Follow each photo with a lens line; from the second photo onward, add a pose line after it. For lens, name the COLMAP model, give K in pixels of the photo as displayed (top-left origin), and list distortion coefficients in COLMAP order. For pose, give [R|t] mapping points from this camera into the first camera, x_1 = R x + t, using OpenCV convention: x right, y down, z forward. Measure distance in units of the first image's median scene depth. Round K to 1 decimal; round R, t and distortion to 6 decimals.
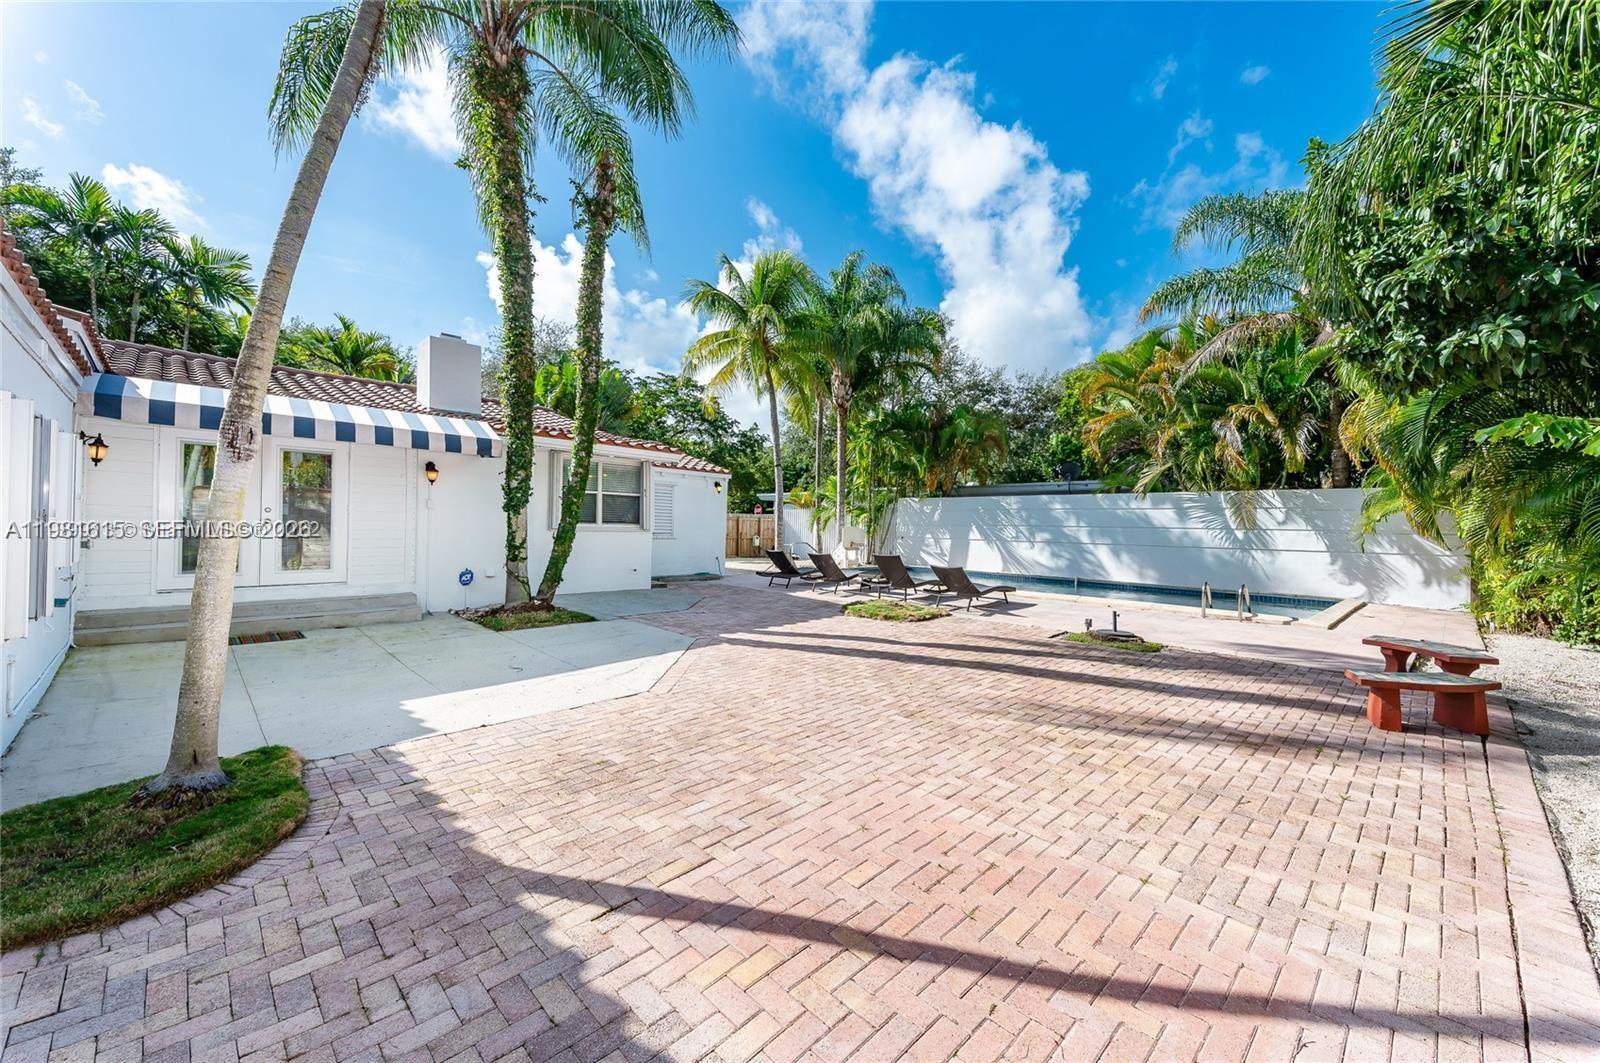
lens RADIAL K [[647.4, 0, 803.1], [0, 647.4, 528.8], [0, 0, 1]] dist [0.044142, -0.002907]
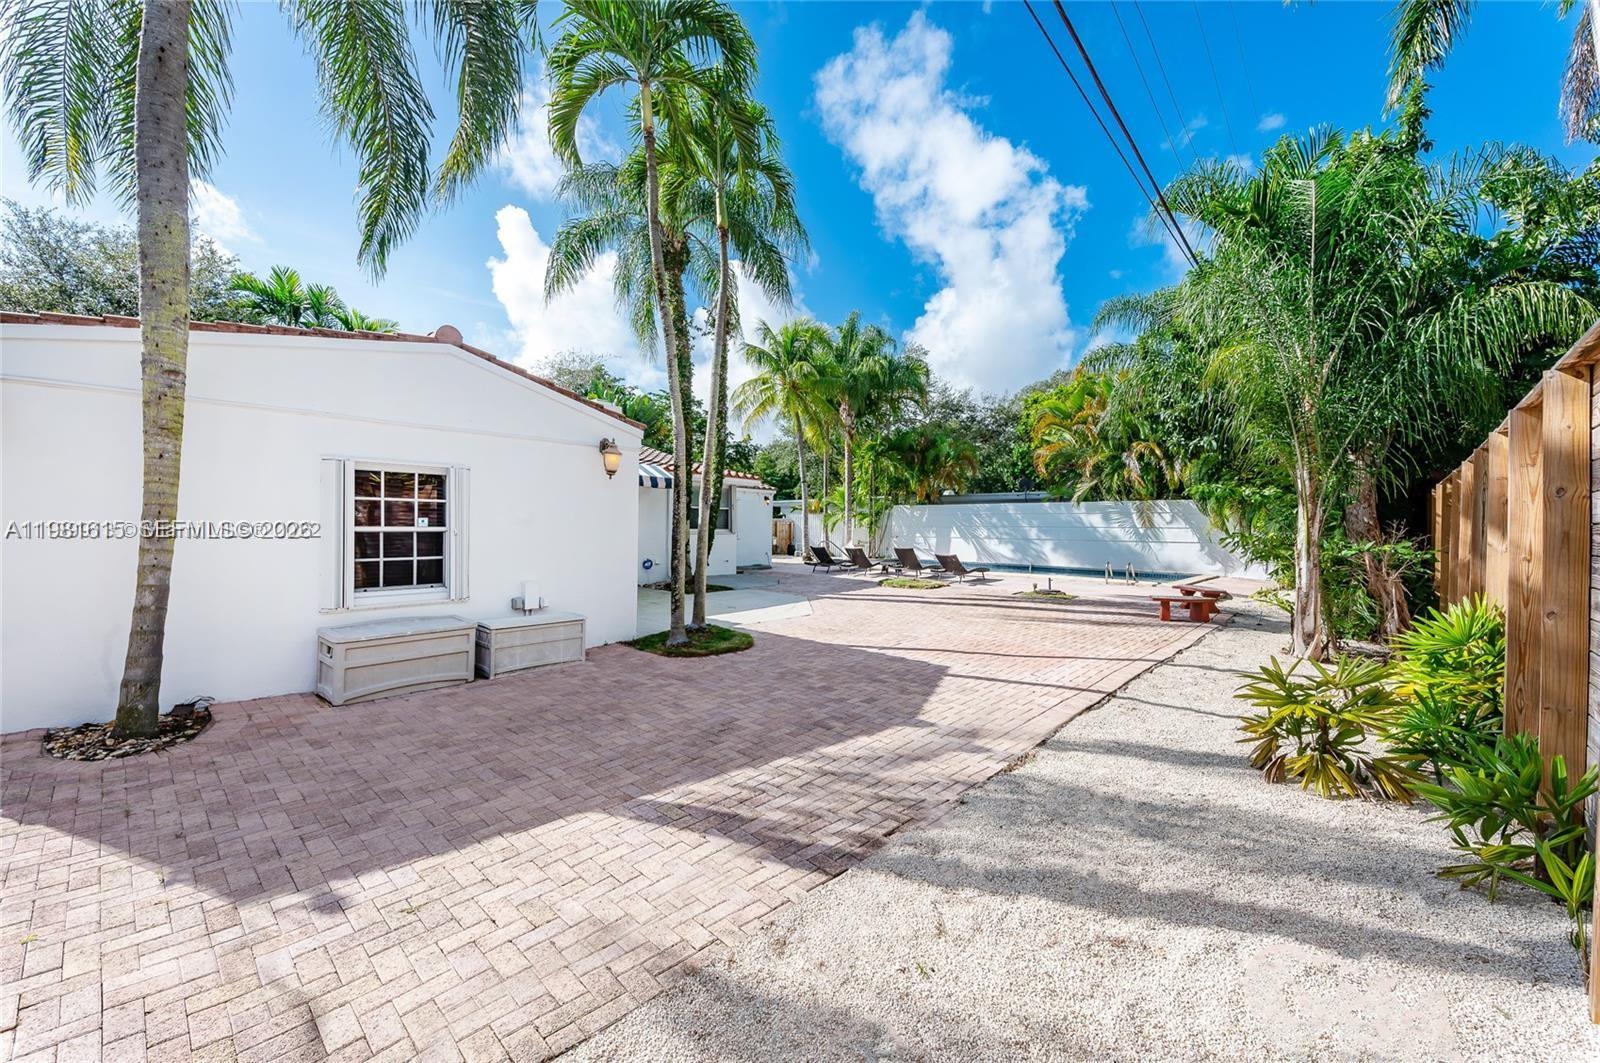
lens RADIAL K [[647.4, 0, 798.0], [0, 647.4, 528.2], [0, 0, 1]] dist [0.044142, -0.002907]
pose [[0.998914, -0.010603, 0.045364, -0.128102], [0.010656, 0.999943, -0.000916, -0.004647], [-0.045352, 0.001398, 0.998970, -0.334746]]
